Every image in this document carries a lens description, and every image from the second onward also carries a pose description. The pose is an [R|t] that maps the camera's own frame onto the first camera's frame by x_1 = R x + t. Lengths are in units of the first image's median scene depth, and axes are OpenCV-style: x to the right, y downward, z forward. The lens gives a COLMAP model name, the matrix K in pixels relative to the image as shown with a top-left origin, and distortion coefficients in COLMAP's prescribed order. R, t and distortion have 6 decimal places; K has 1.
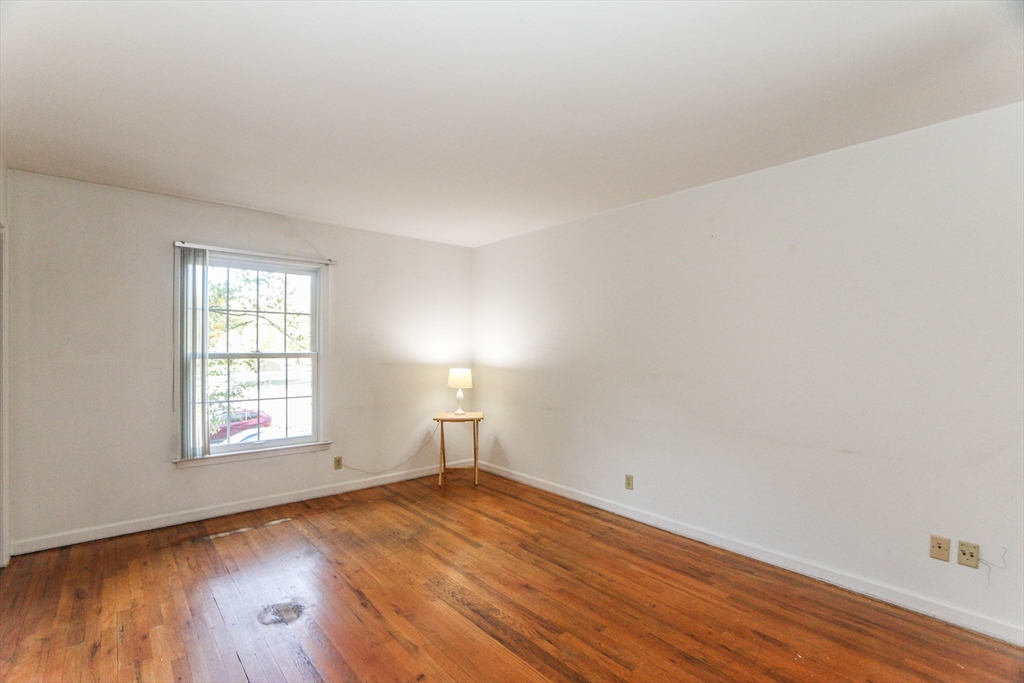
lens RADIAL K [[475.7, 0, 505.5], [0, 475.7, 347.9], [0, 0, 1]] dist [-0.014723, -0.000305]
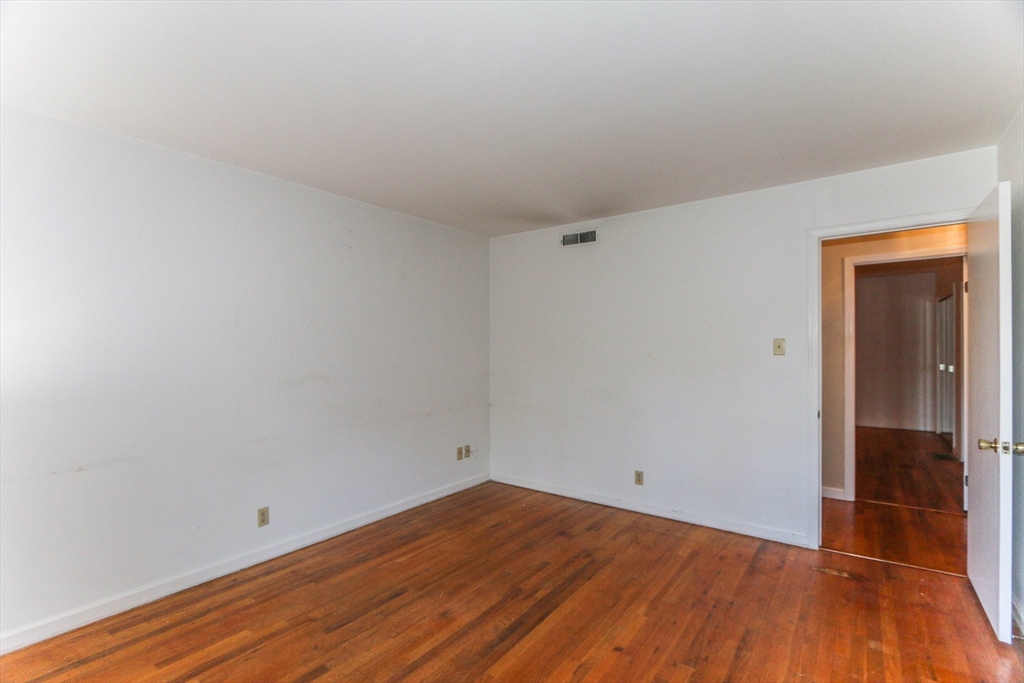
lens RADIAL K [[475.7, 0, 505.5], [0, 475.7, 347.9], [0, 0, 1]] dist [-0.014723, -0.000305]
pose [[-0.232534, 0.001477, 0.972587, -0.815321], [0.009850, 0.999951, 0.000836, -0.000487], [-0.972538, 0.009774, -0.232538, 1.038266]]
